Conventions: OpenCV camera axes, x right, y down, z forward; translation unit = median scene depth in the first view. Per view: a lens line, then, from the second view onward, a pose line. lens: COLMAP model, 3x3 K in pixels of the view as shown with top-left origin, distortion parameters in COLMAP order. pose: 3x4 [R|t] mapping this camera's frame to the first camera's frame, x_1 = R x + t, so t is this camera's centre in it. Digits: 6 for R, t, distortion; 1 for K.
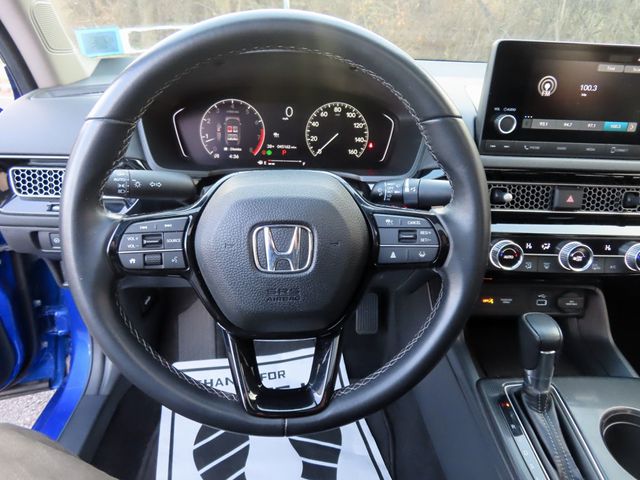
lens RADIAL K [[458.5, 0, 319.2], [0, 458.5, 240.0], [0, 0, 1]] dist [-0.008794, -0.000800]
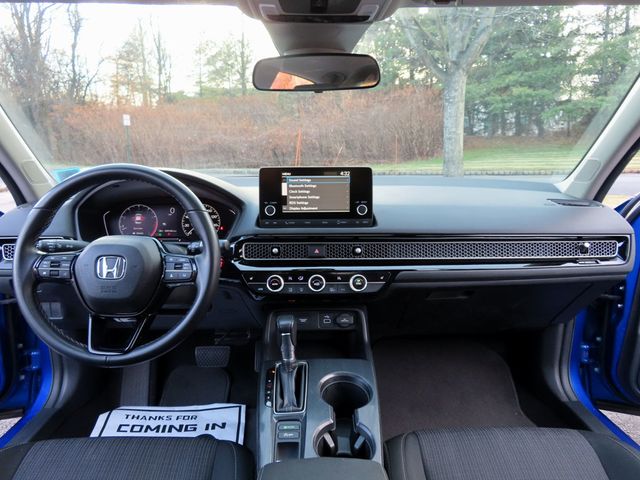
lens RADIAL K [[458.5, 0, 323.8], [0, 458.5, 244.3], [0, 0, 1]] dist [-0.008794, -0.000800]
pose [[0.998770, -0.037321, -0.032636, 0.540270], [0.029320, 0.975463, -0.218204, 0.224575], [0.039979, 0.216978, 0.975357, -0.590992]]
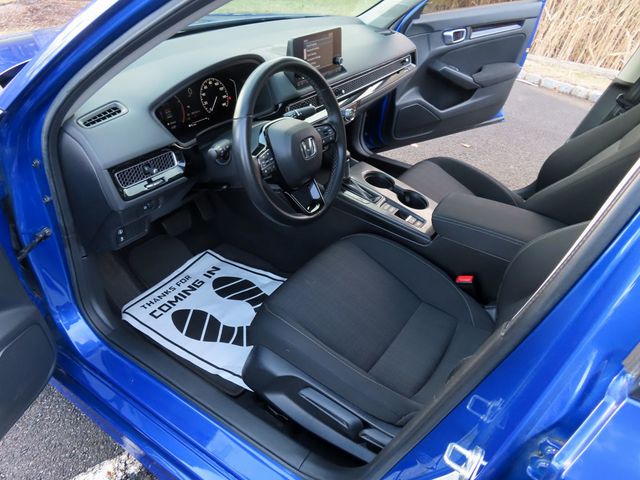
lens RADIAL K [[458.5, 0, 323.1], [0, 458.5, 238.3], [0, 0, 1]] dist [-0.008794, -0.000800]
pose [[0.599004, -0.465565, 0.651493, -1.115973], [0.314818, 0.885014, 0.342987, -0.224254], [-0.736263, -0.000349, 0.676696, -0.495597]]
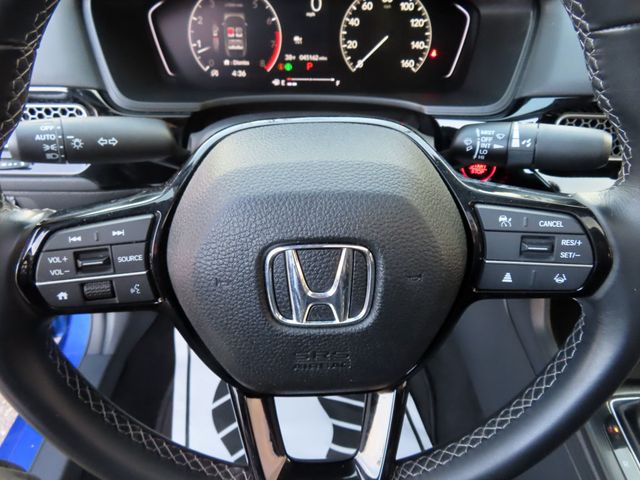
lens RADIAL K [[458.5, 0, 319.9], [0, 458.5, 241.1], [0, 0, 1]] dist [-0.008794, -0.000800]
pose [[0.999097, 0.001200, -0.042460, -0.030619], [0.008150, 0.975611, 0.219355, -0.084040], [0.041688, -0.219504, 0.974721, 0.259749]]
